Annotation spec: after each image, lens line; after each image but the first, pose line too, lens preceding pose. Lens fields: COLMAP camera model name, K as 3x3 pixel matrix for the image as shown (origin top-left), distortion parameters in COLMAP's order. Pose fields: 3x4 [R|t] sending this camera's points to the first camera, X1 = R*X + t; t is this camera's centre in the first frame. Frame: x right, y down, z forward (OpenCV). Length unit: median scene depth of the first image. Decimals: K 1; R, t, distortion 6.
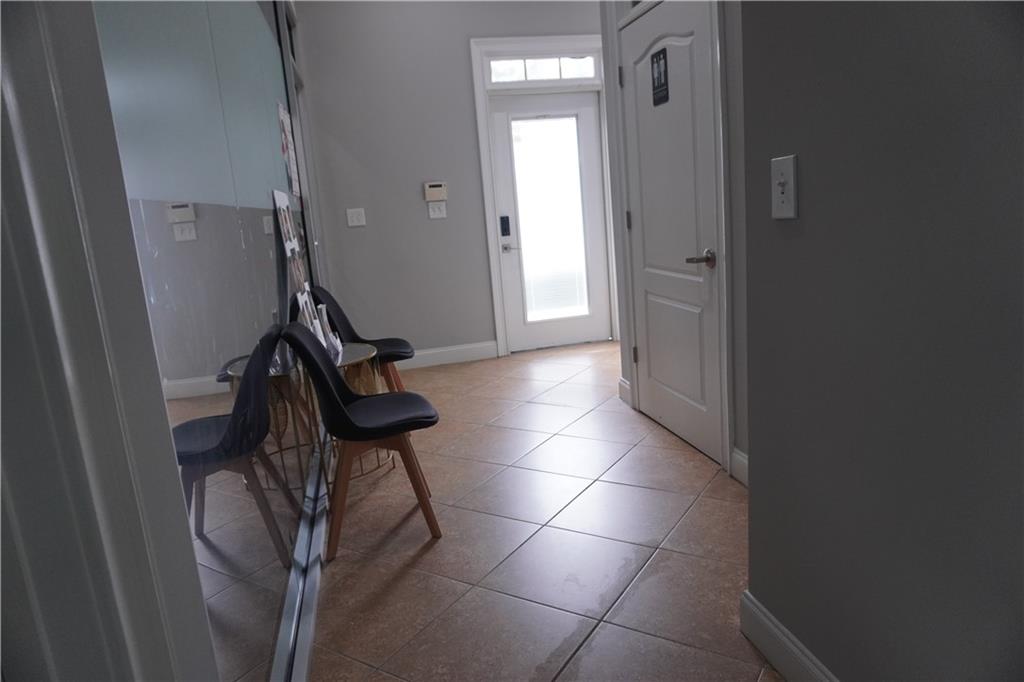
lens RADIAL K [[675.4, 0, 512.0], [0, 675.4, 341.0], [0, 0, 1]] dist [-0.053357, 0.036369]
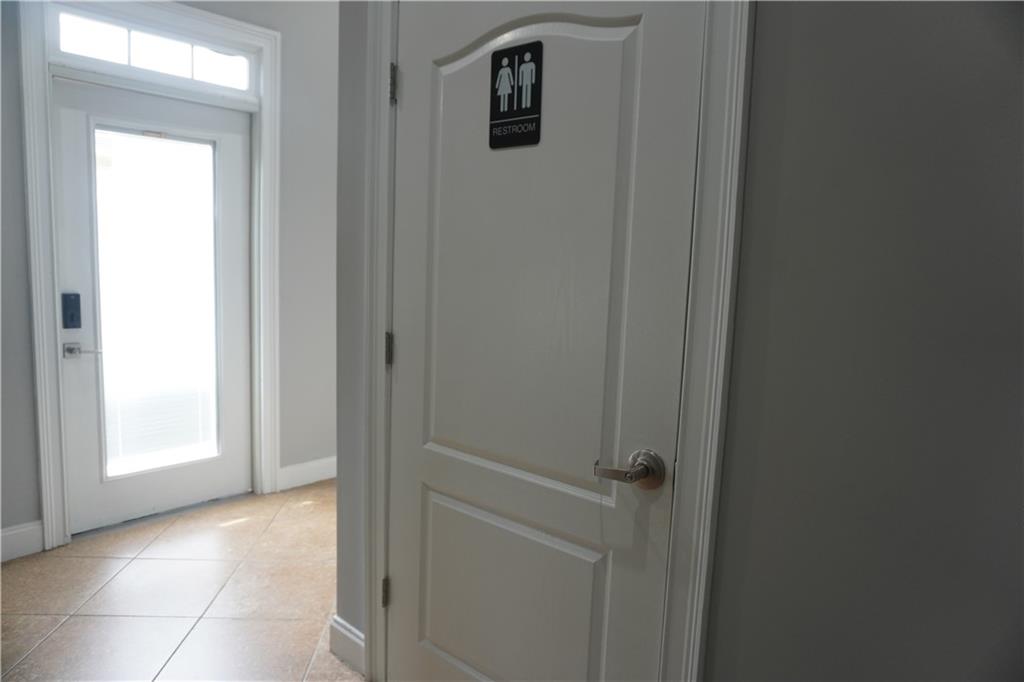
lens RADIAL K [[675.4, 0, 512.0], [0, 675.4, 341.0], [0, 0, 1]] dist [-0.053357, 0.036369]
pose [[0.798946, 0.040918, 0.600009, -0.048315], [0.013779, 0.996176, -0.086281, -0.095255], [-0.601245, 0.077202, 0.795327, 0.355485]]
